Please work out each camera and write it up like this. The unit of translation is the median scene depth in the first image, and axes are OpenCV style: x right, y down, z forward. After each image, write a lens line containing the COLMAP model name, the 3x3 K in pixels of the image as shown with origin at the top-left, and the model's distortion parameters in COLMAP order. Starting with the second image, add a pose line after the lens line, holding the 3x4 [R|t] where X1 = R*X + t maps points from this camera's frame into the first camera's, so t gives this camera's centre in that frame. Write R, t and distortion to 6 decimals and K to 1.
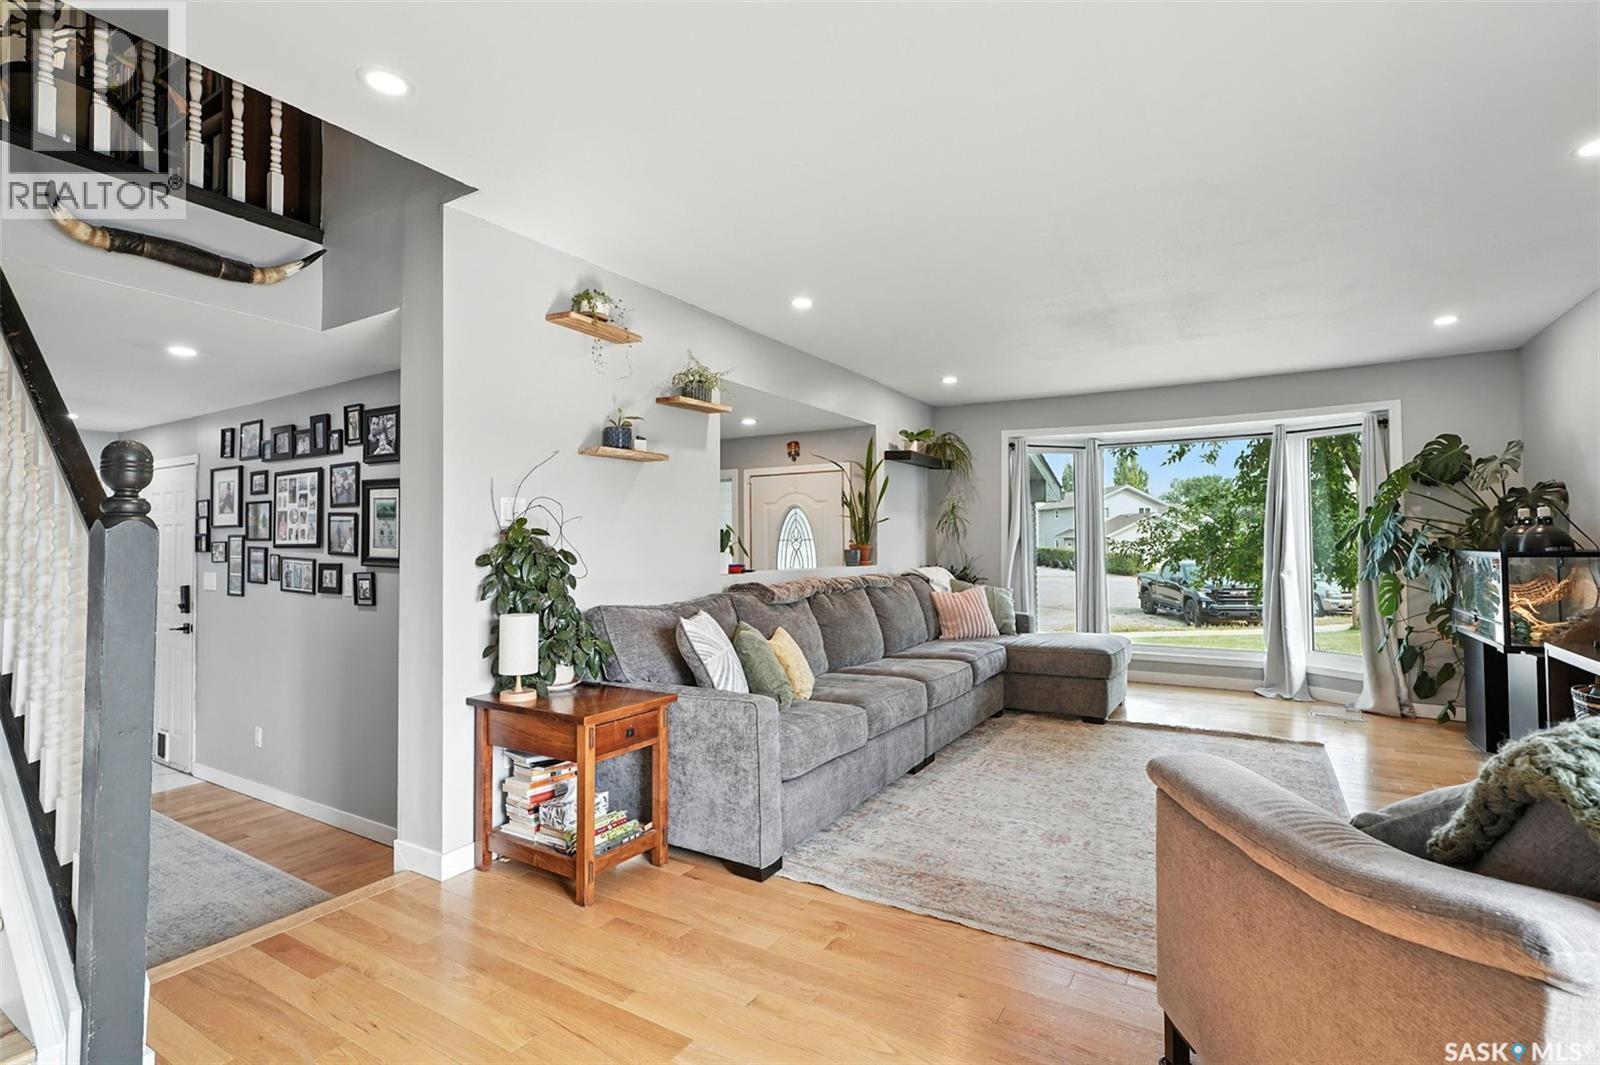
lens RADIAL K [[725.8, 0, 824.2], [0, 725.8, 518.8], [0, 0, 1]] dist [-0.004164, 0.001788]
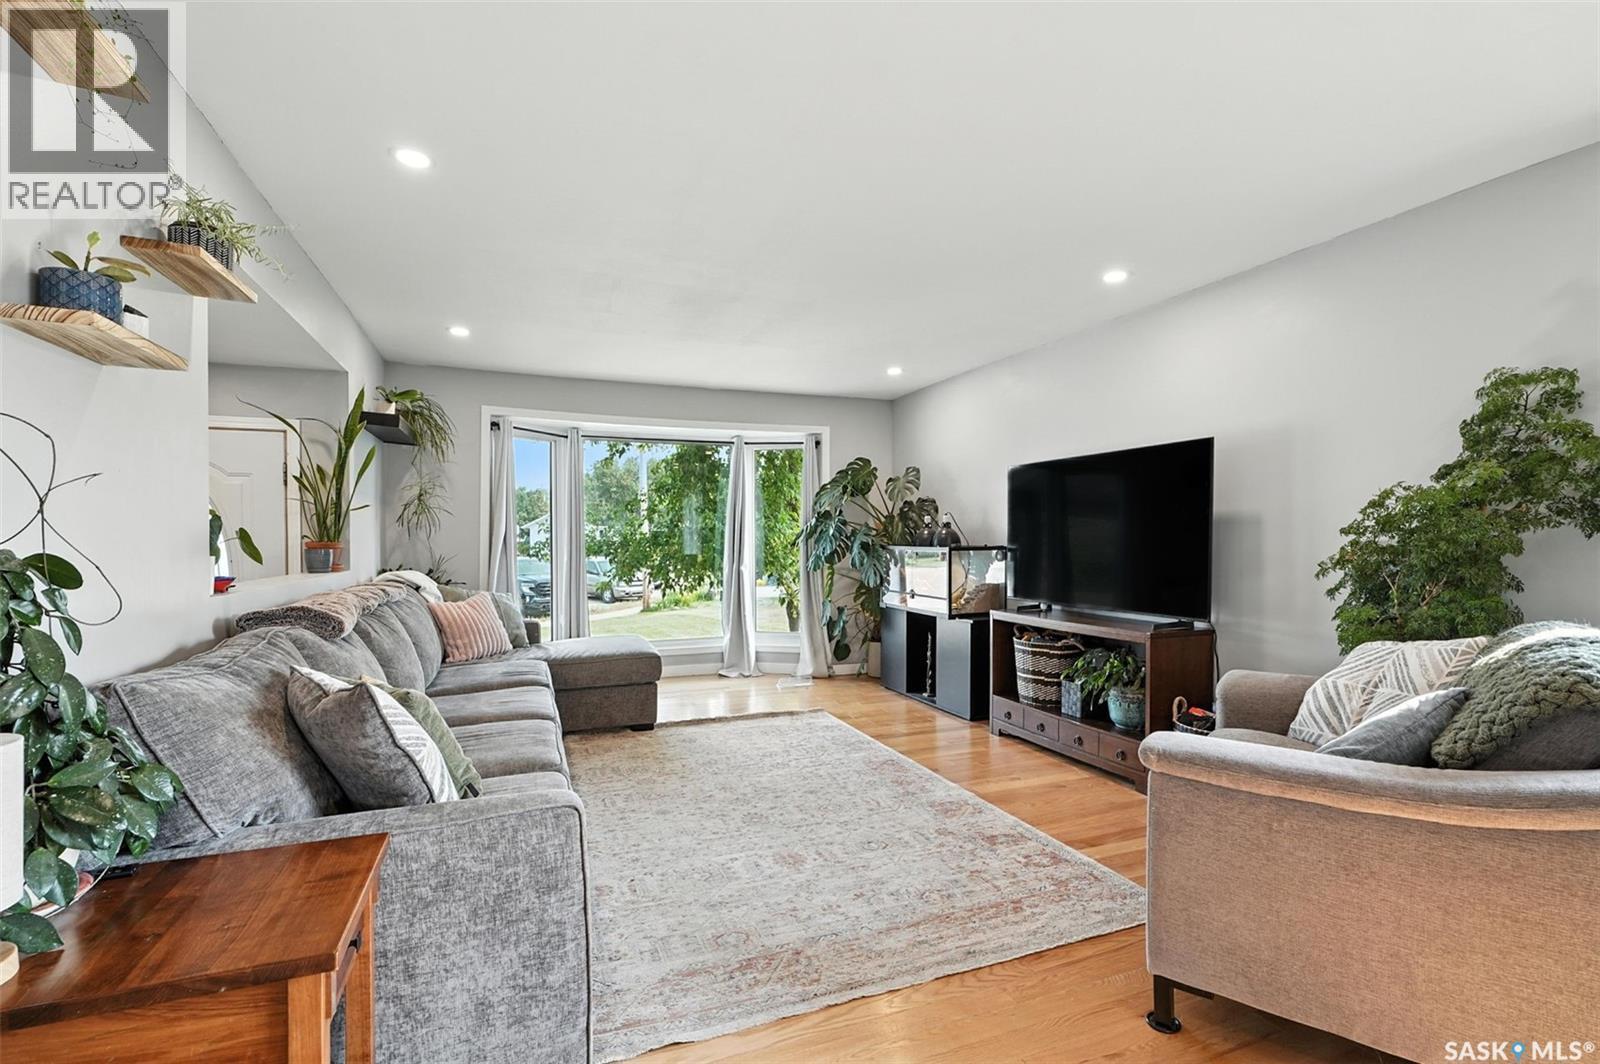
lens RADIAL K [[725.8, 0, 770.3], [0, 725.8, 540.0], [0, 0, 1]] dist [-0.004164, 0.001788]
pose [[0.630599, 0.001811, 0.776107, -0.297394], [-0.027764, 0.999410, 0.020226, 0.011131], [-0.775612, -0.034302, 0.630277, 0.324890]]
